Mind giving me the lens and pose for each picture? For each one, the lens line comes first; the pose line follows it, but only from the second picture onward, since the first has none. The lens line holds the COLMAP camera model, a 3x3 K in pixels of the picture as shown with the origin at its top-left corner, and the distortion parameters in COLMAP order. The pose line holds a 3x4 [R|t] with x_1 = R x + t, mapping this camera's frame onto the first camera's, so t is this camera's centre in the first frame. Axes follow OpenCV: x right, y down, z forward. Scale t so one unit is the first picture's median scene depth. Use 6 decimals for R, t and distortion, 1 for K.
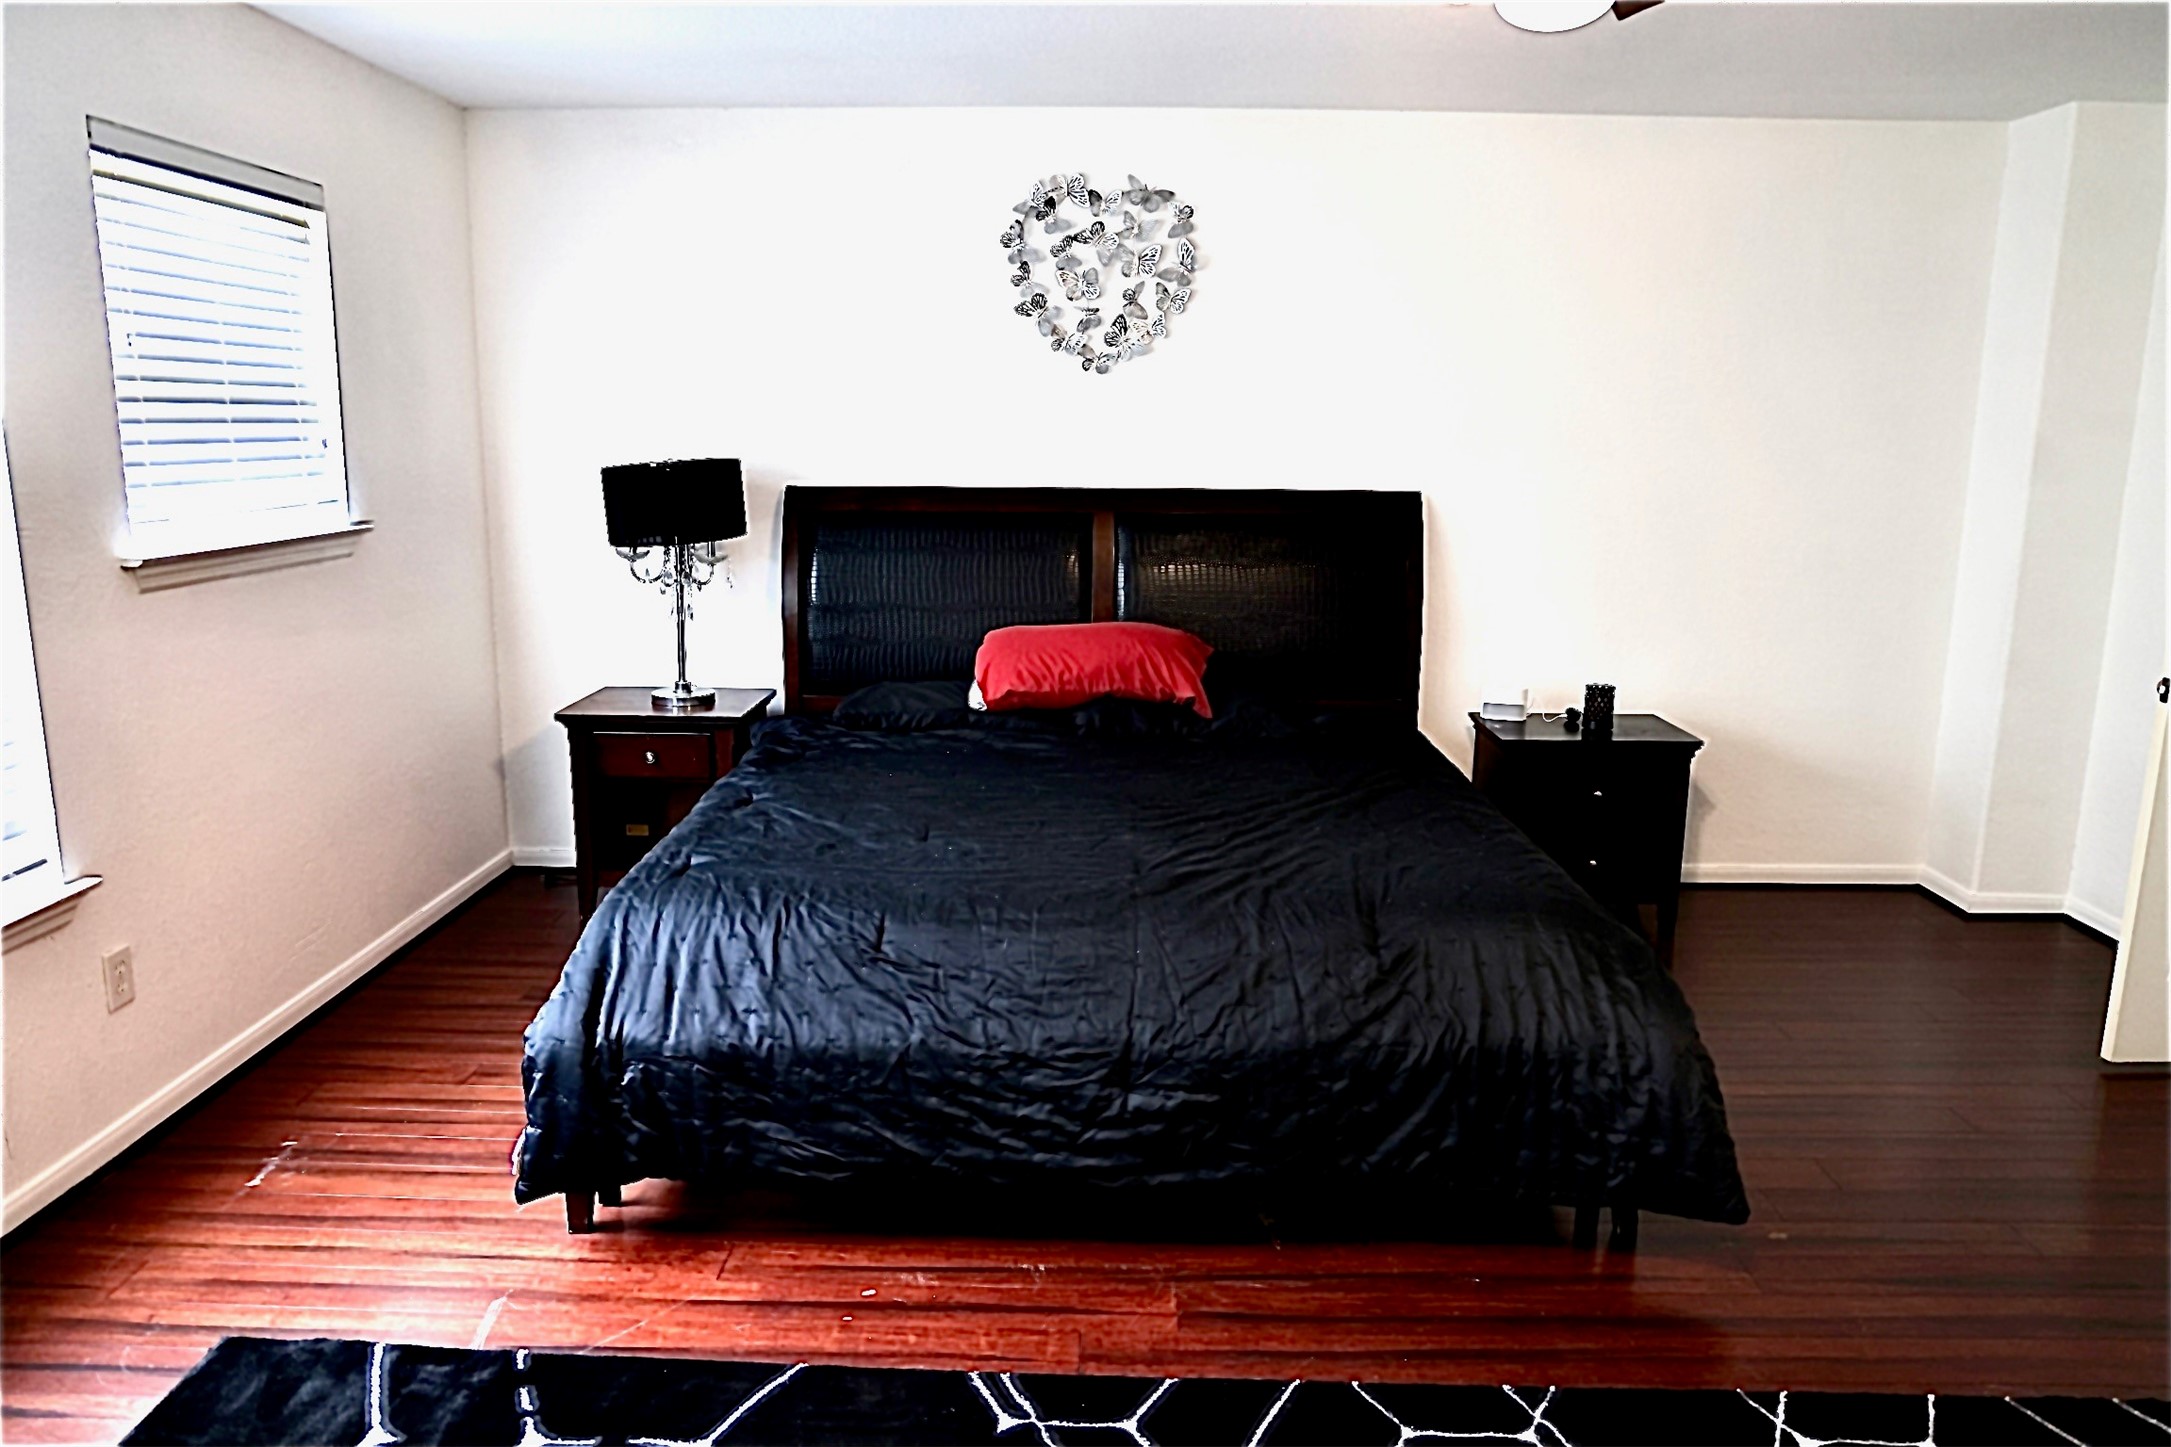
lens RADIAL K [[1503.1, 0, 1085.5], [0, 1503.1, 723.5], [0, 0, 1]] dist [-0.082198, 0.063373]
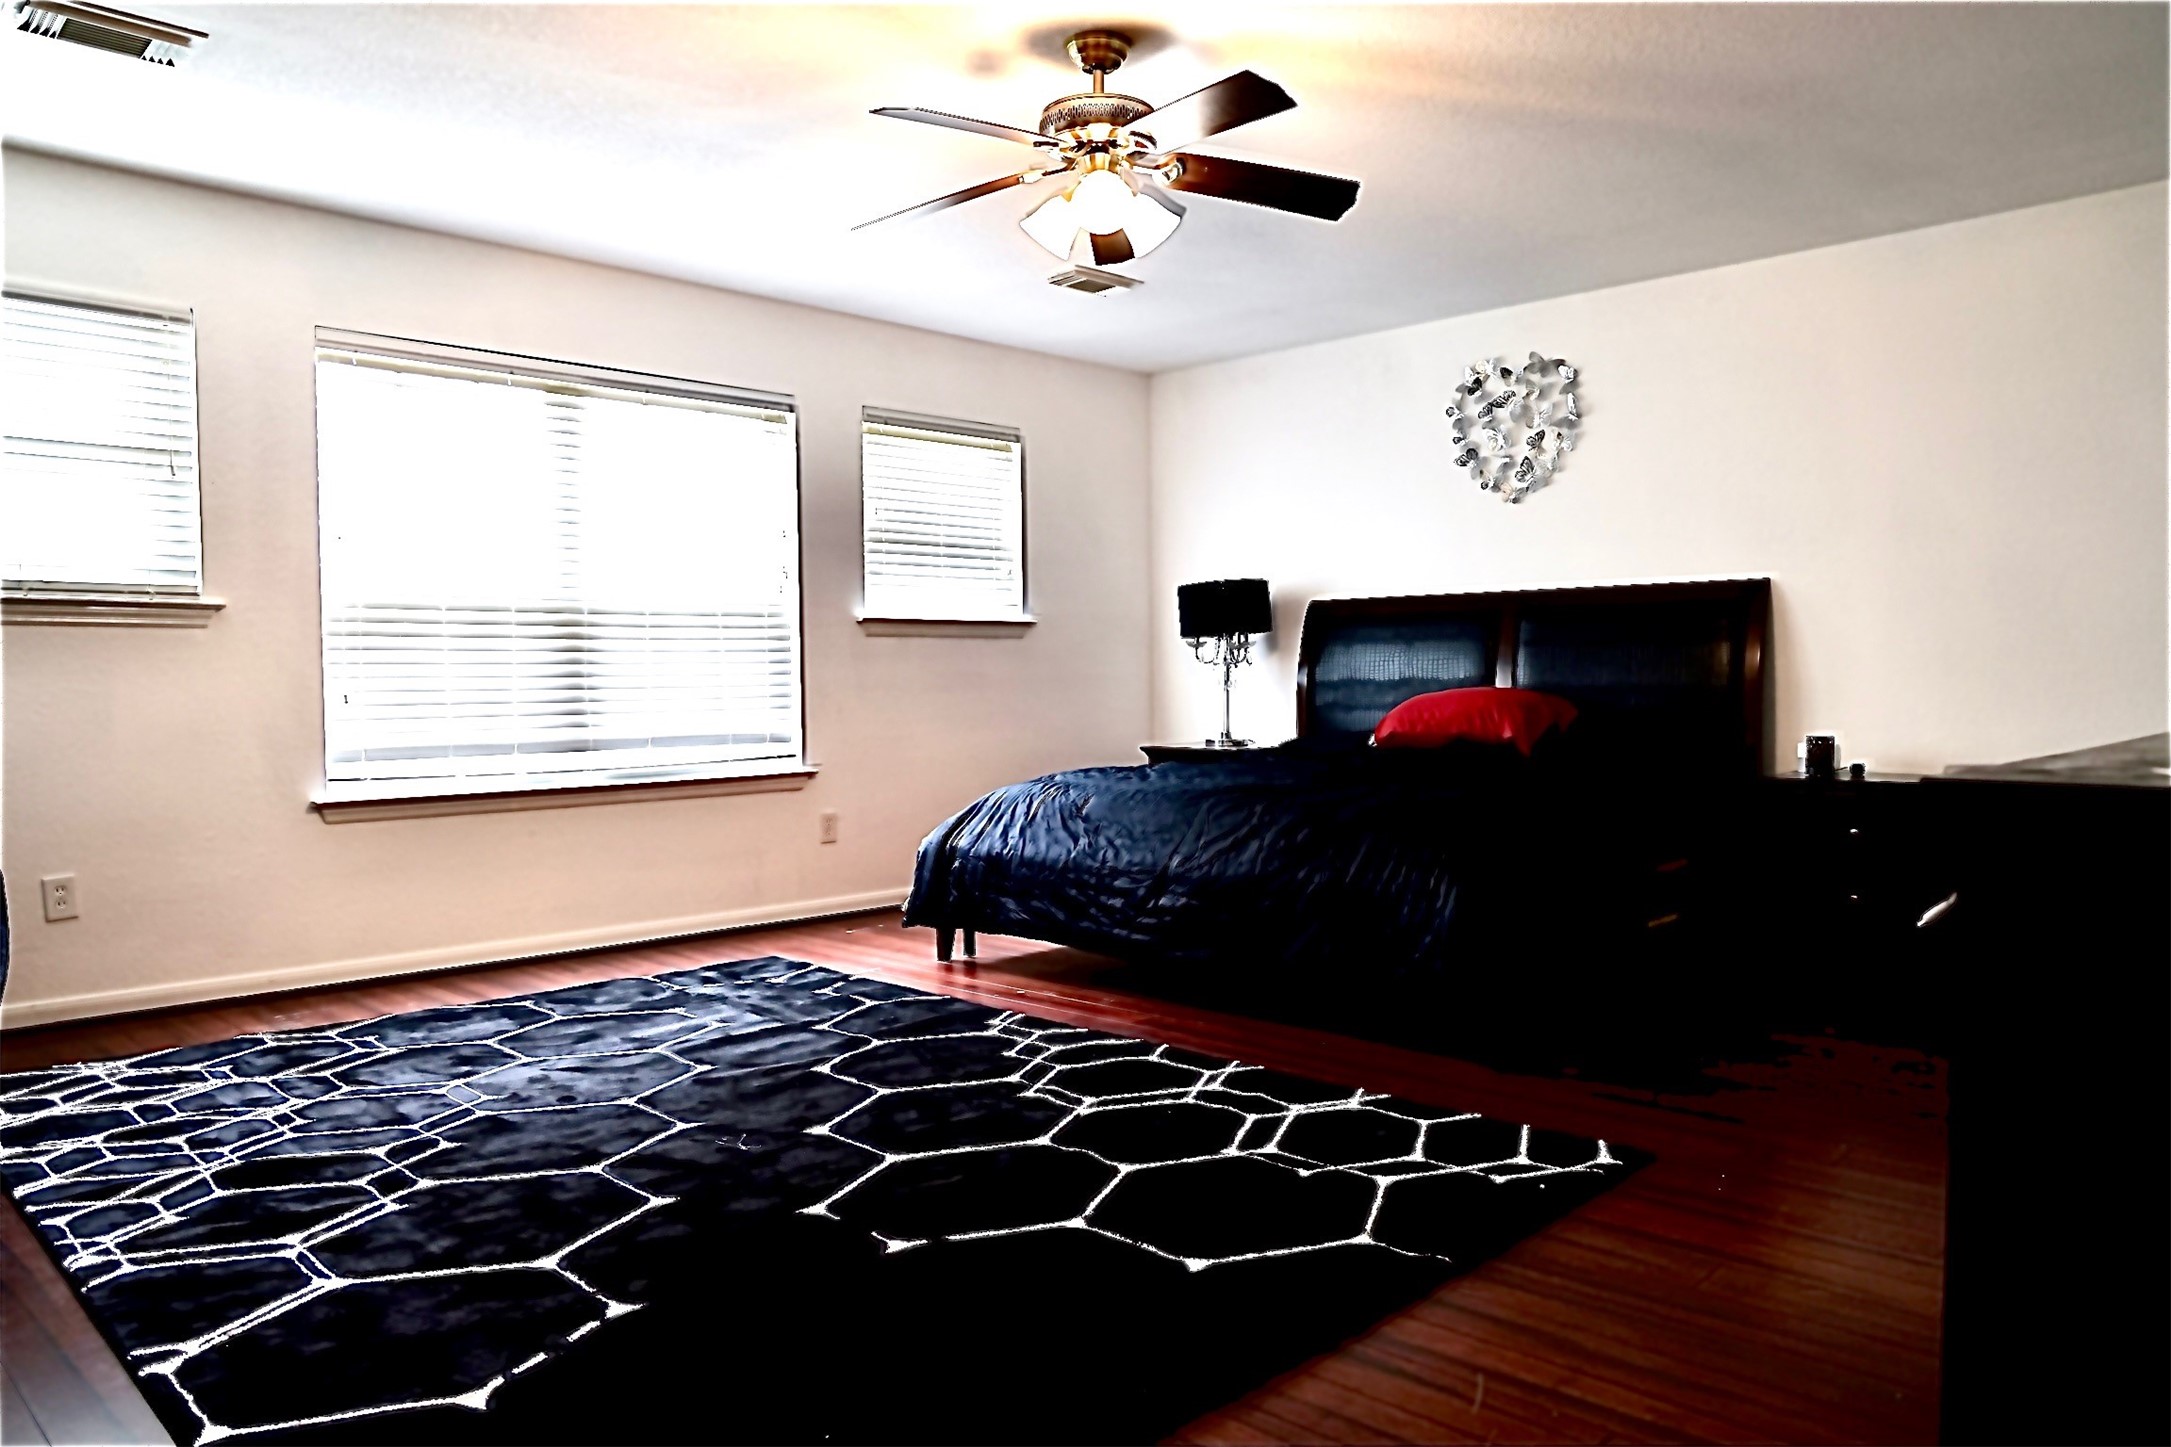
lens RADIAL K [[1502.5, 0, 1085.5], [0, 1502.5, 723.5], [0, 0, 1]] dist [-0.096302, 0.073768]
pose [[0.733404, 0.005894, -0.679767, 0.755940], [-0.116130, 0.986350, -0.116741, 0.183344], [0.669800, 0.164559, 0.724077, -0.189685]]
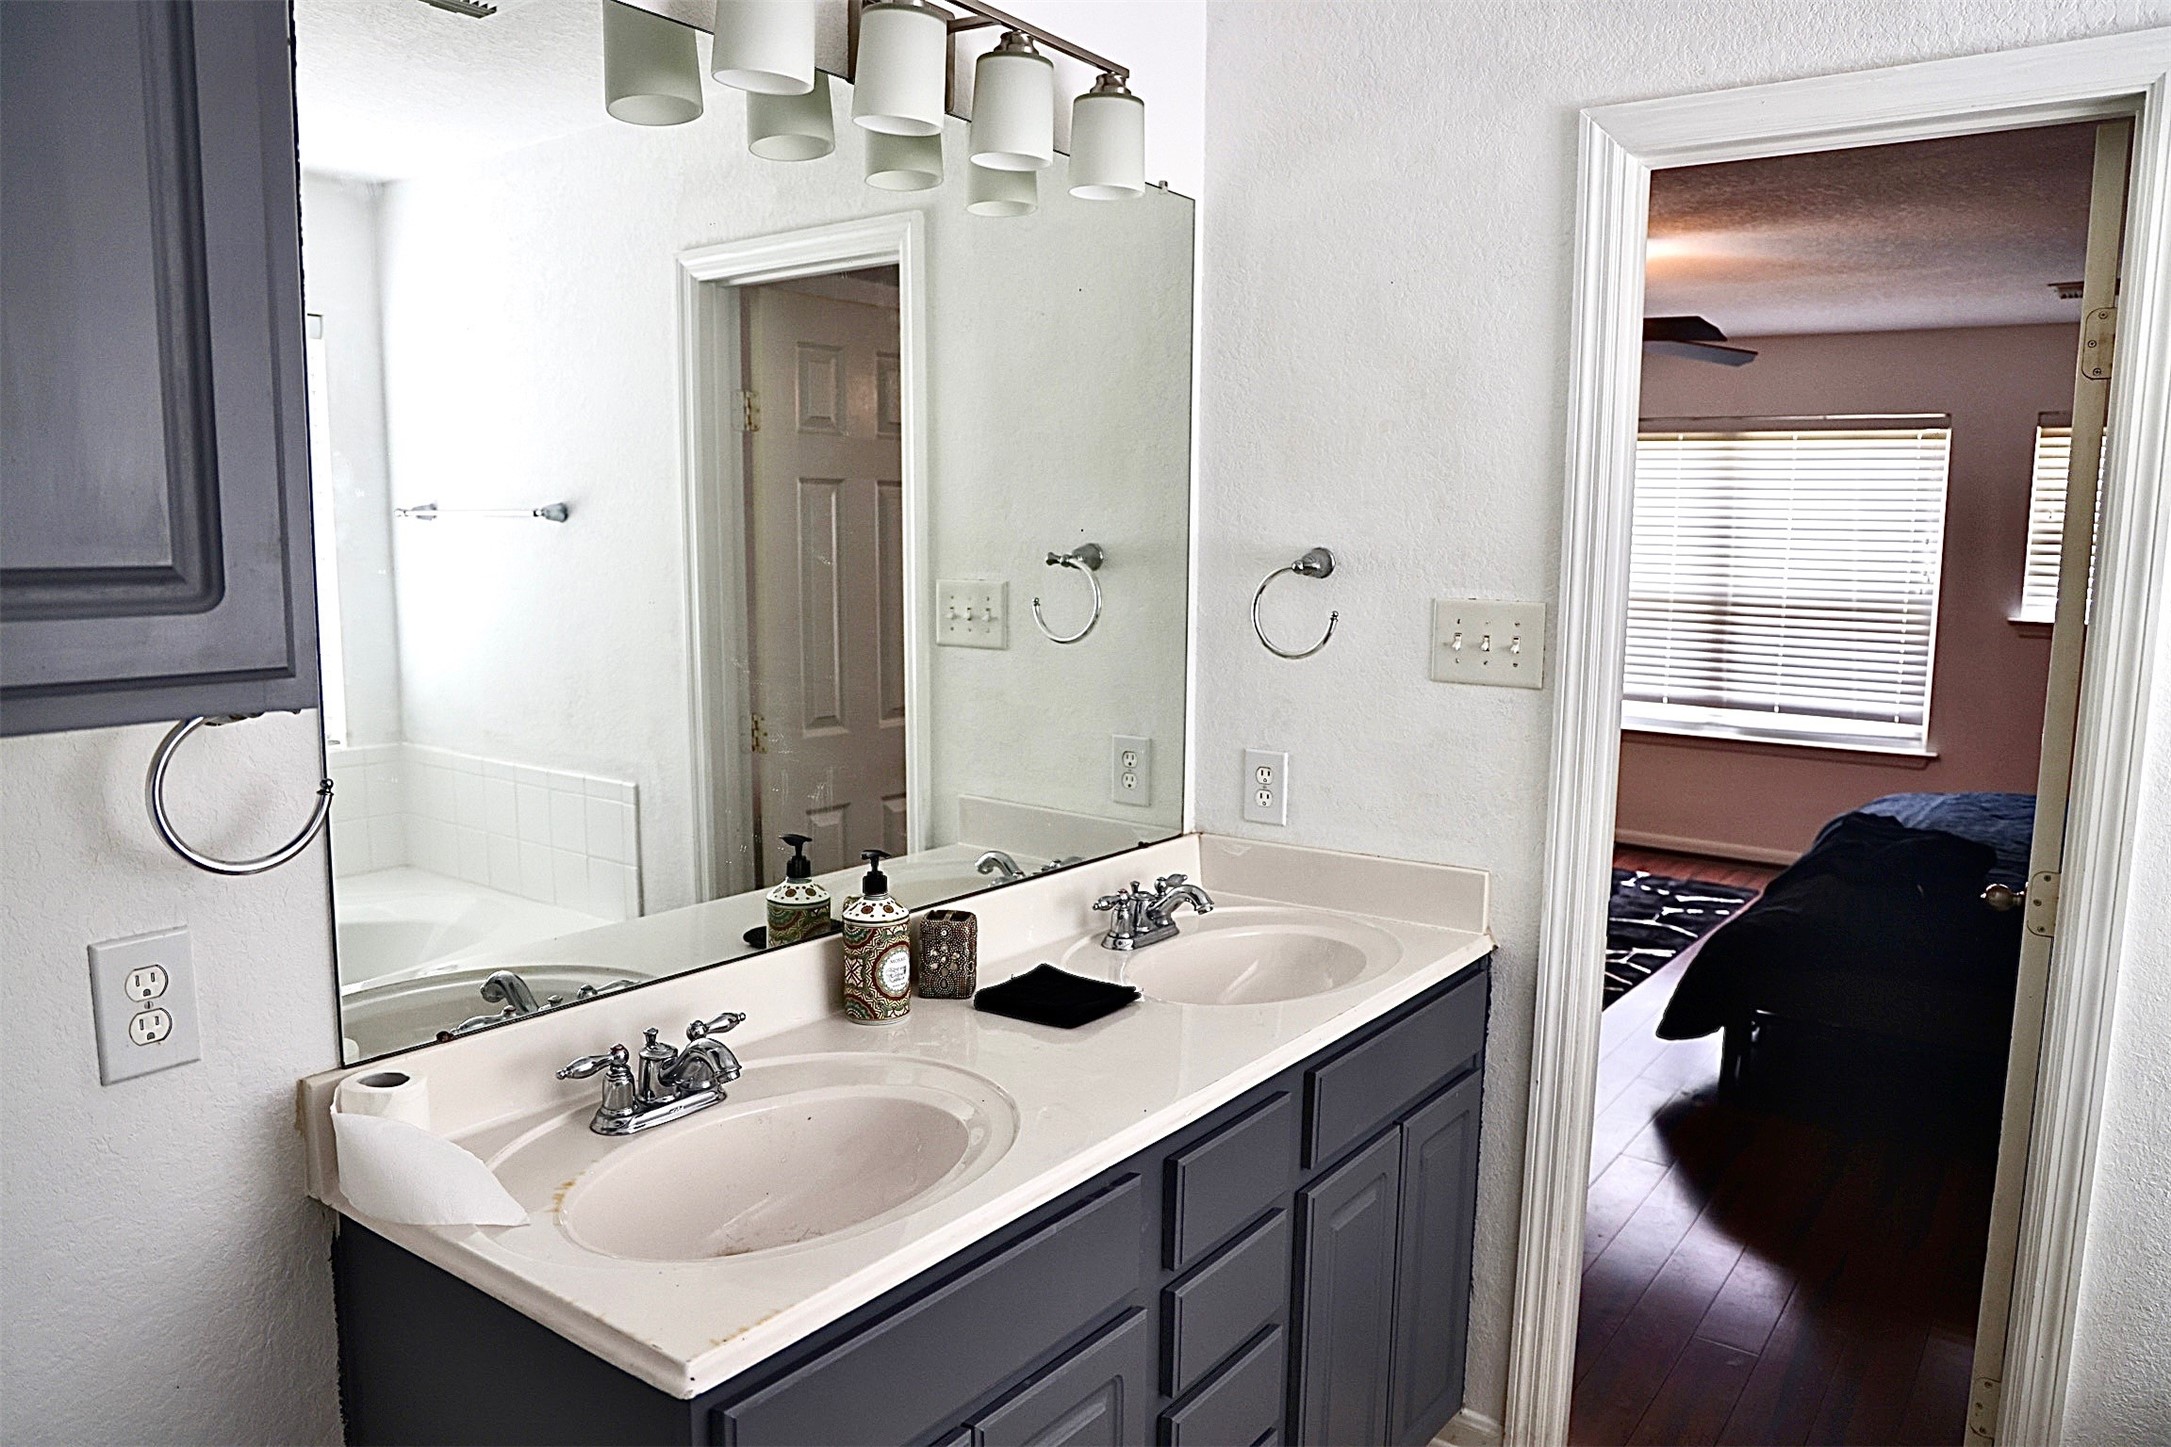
lens RADIAL K [[1503.1, 0, 1085.5], [0, 1503.1, 723.5], [0, 0, 1]] dist [-0.082198, 0.063373]
pose [[-0.574088, 0.108185, -0.811615, 1.437994], [-0.167054, 0.954907, 0.245449, -0.208050], [0.801571, 0.276493, -0.530128, 0.874164]]
